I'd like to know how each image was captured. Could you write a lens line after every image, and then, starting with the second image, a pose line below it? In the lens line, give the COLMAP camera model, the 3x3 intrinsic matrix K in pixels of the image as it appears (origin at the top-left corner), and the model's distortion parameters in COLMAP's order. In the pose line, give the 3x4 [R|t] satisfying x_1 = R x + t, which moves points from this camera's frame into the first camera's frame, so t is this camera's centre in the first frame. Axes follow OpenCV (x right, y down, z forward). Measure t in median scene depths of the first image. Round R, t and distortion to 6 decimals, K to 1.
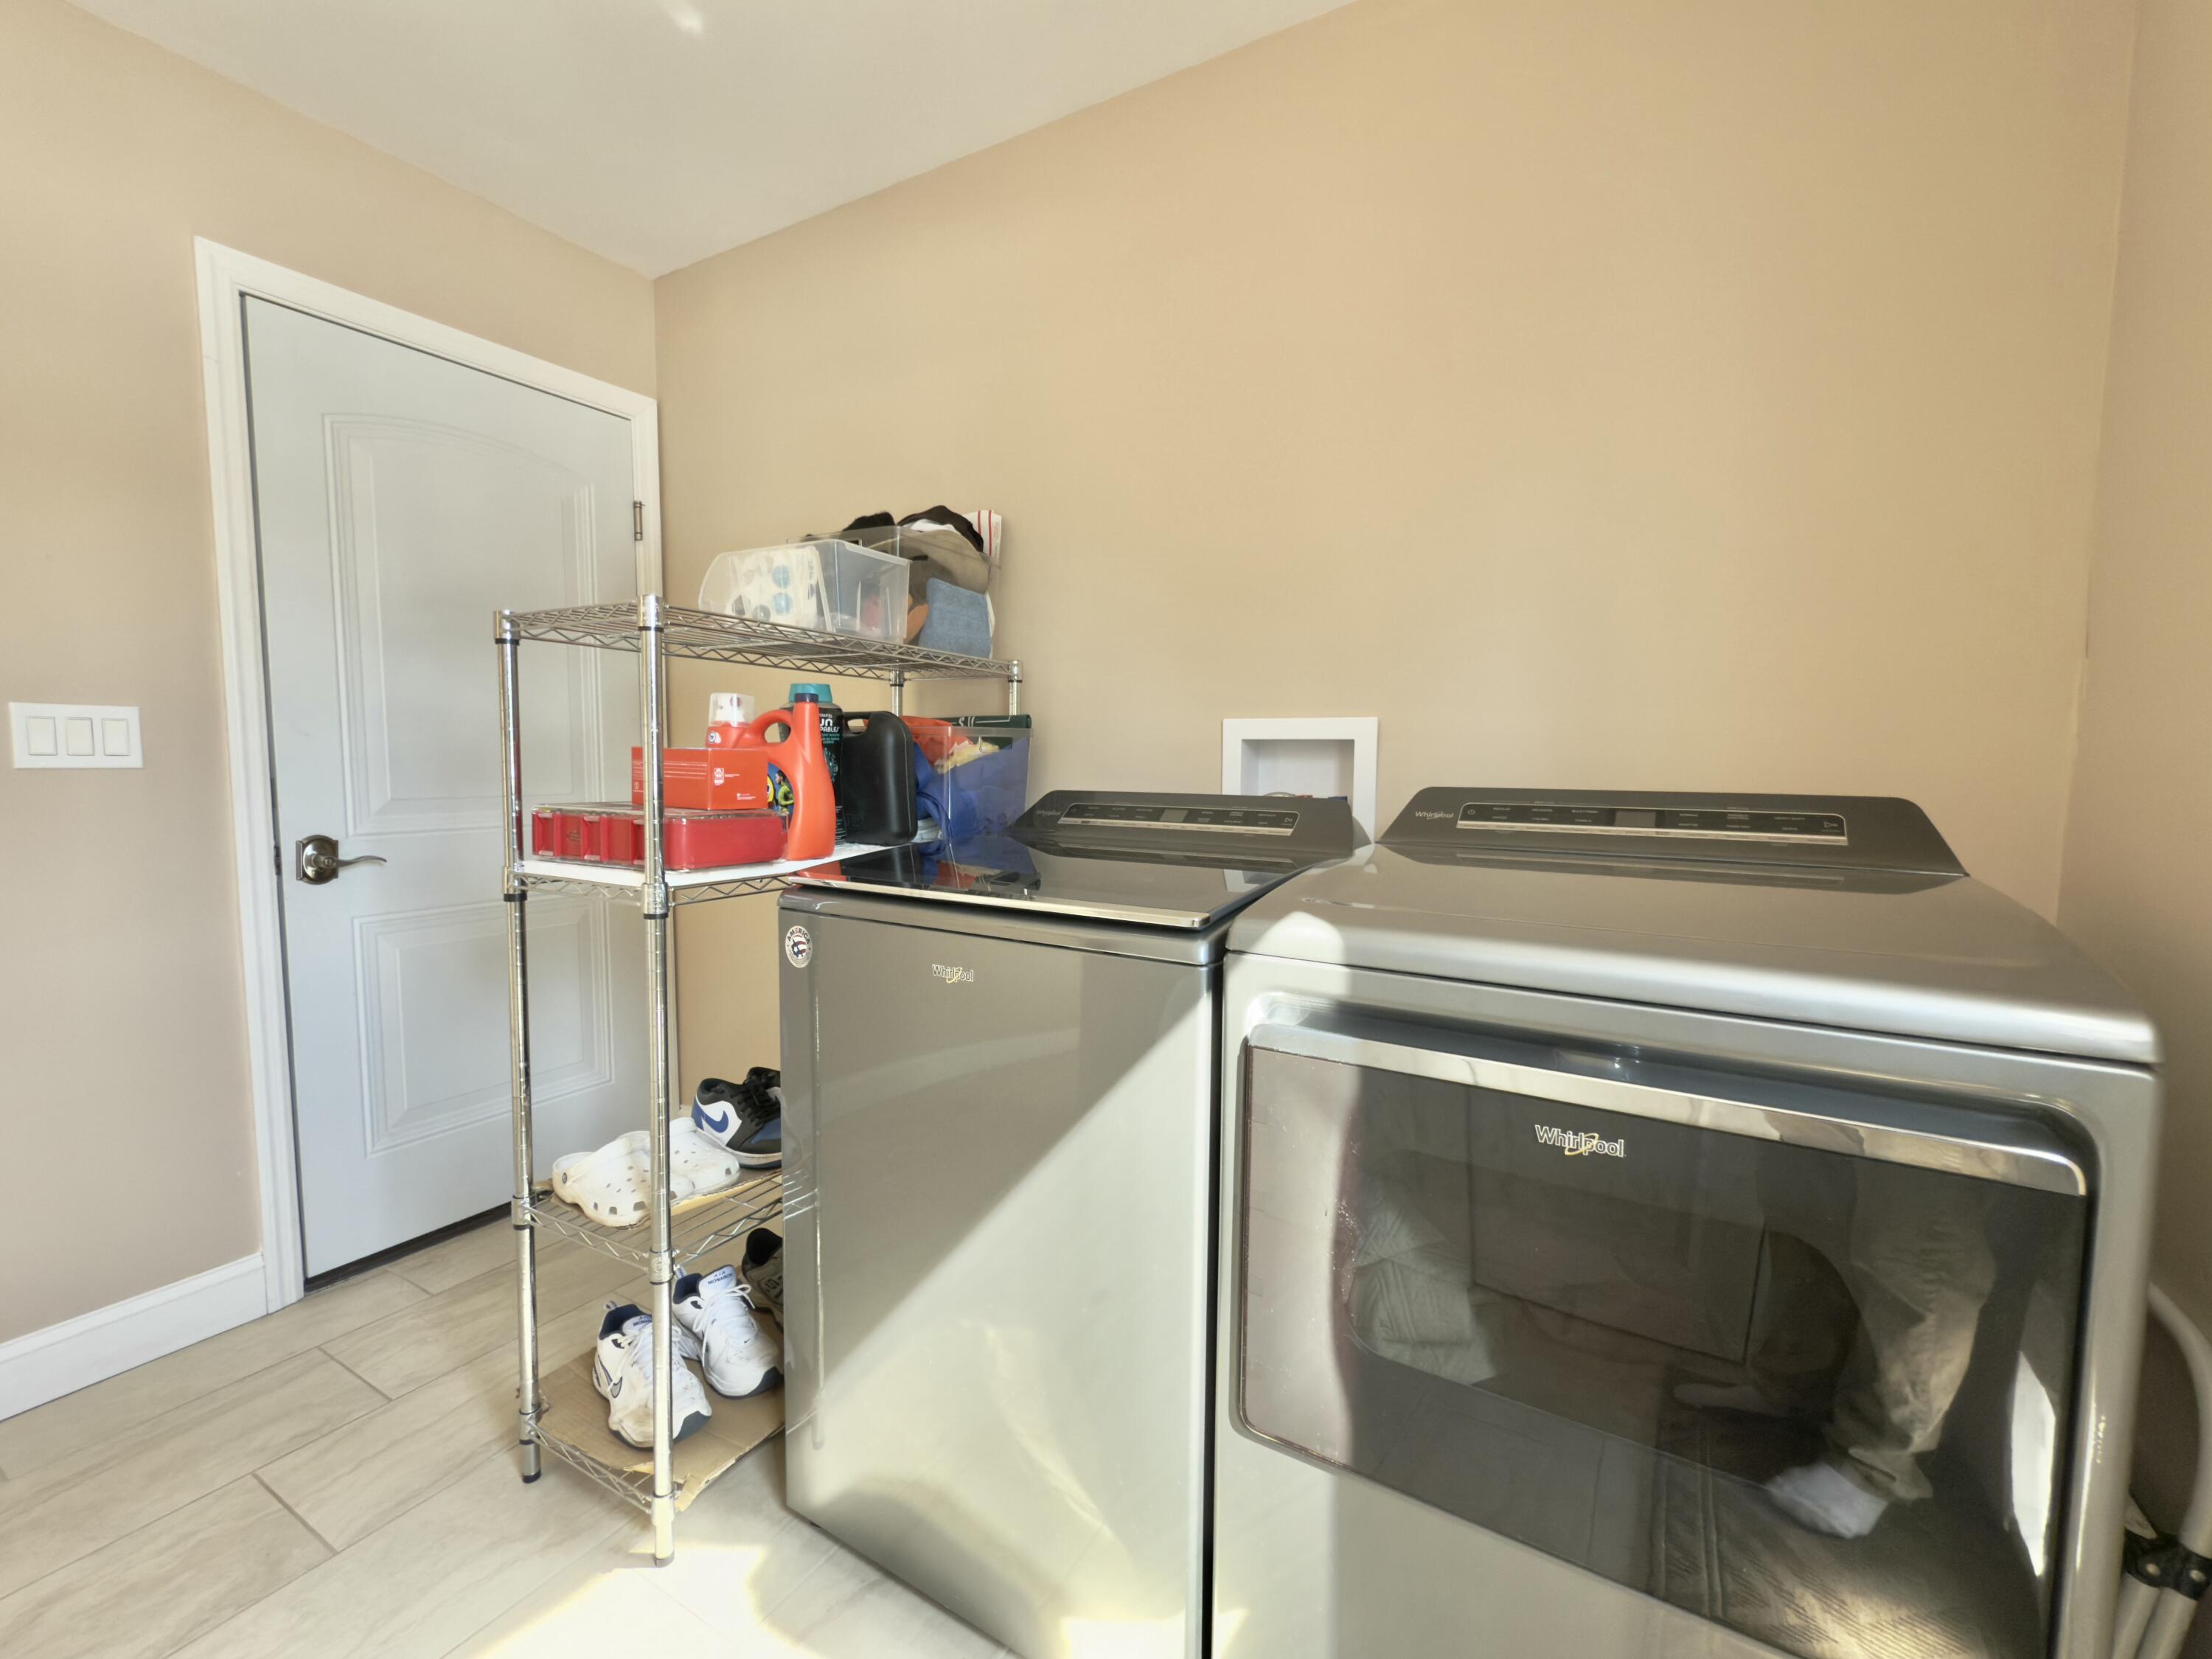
lens RADIAL K [[958.7, 0, 1106.0], [0, 958.7, 829.5], [0, 0, 1]] dist [-0.000952, -0.000064]
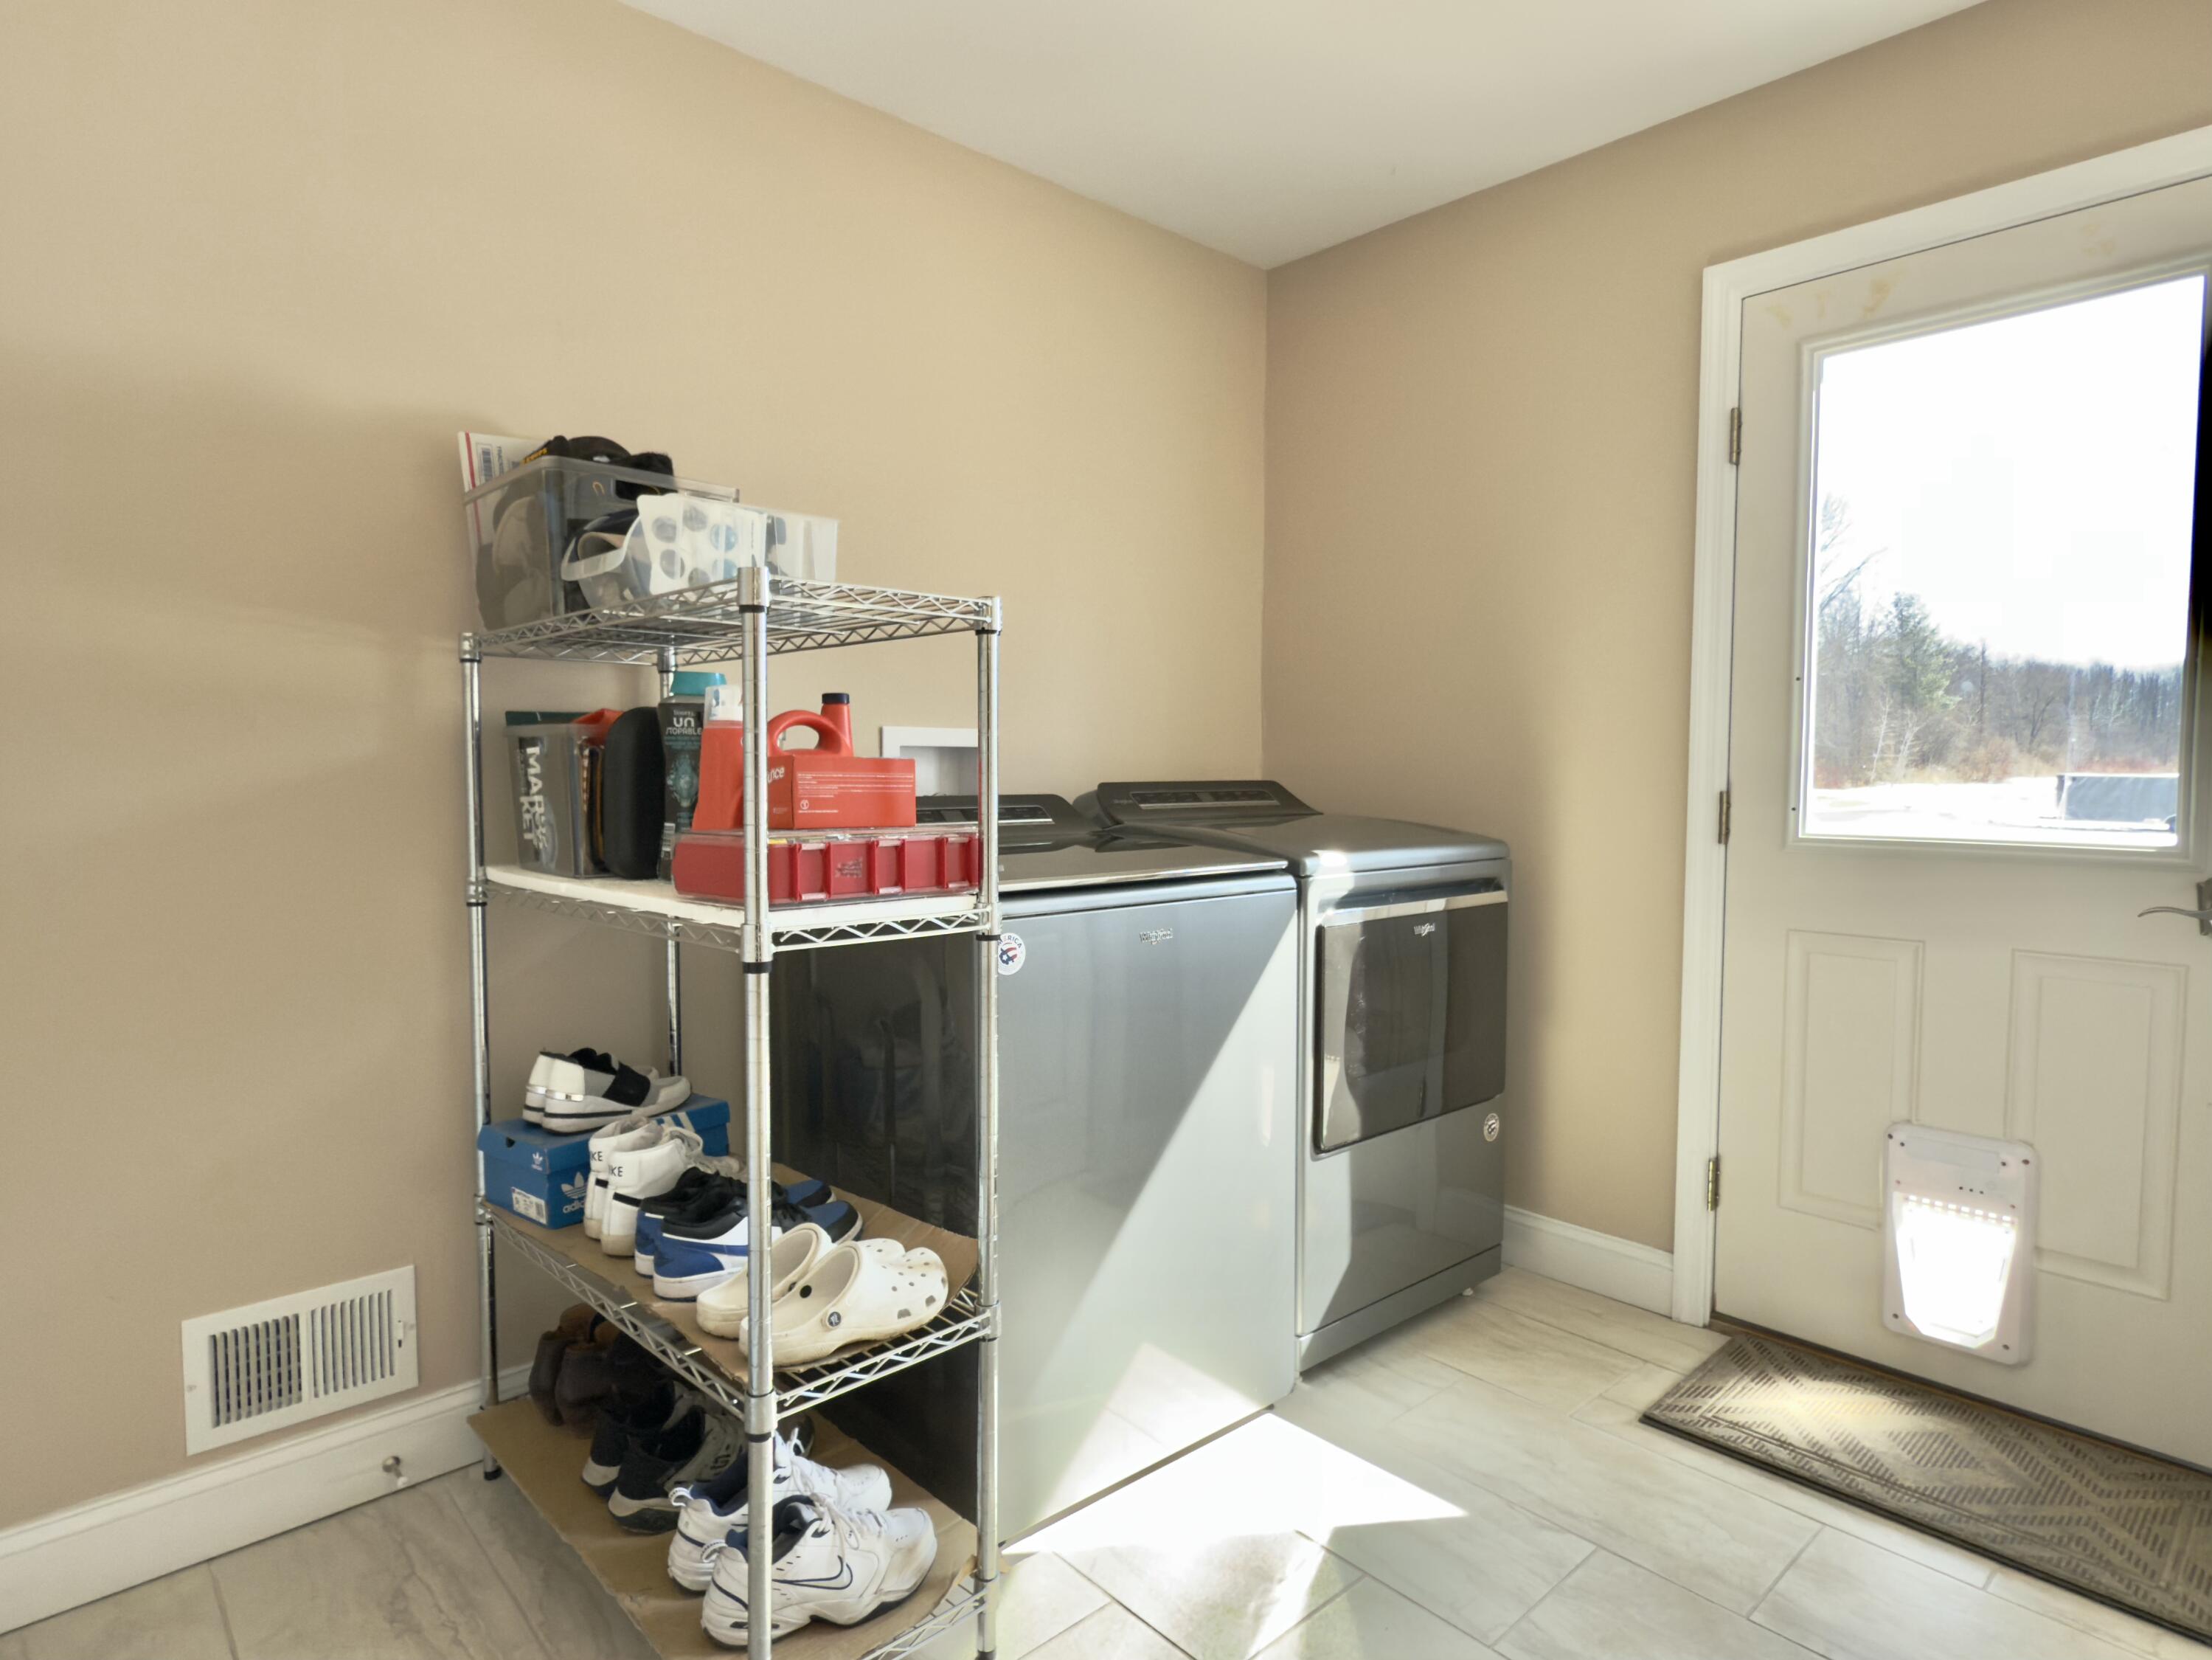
lens RADIAL K [[1222.2, 0, 1106.0], [0, 1222.2, 830.0], [0, 0, 1]] dist [-0.001289, -0.000147]
pose [[0.290147, -0.058919, 0.955167, -2.045321], [0.075614, 0.996394, 0.038493, -0.066118], [-0.953990, 0.061055, 0.293556, 0.702235]]
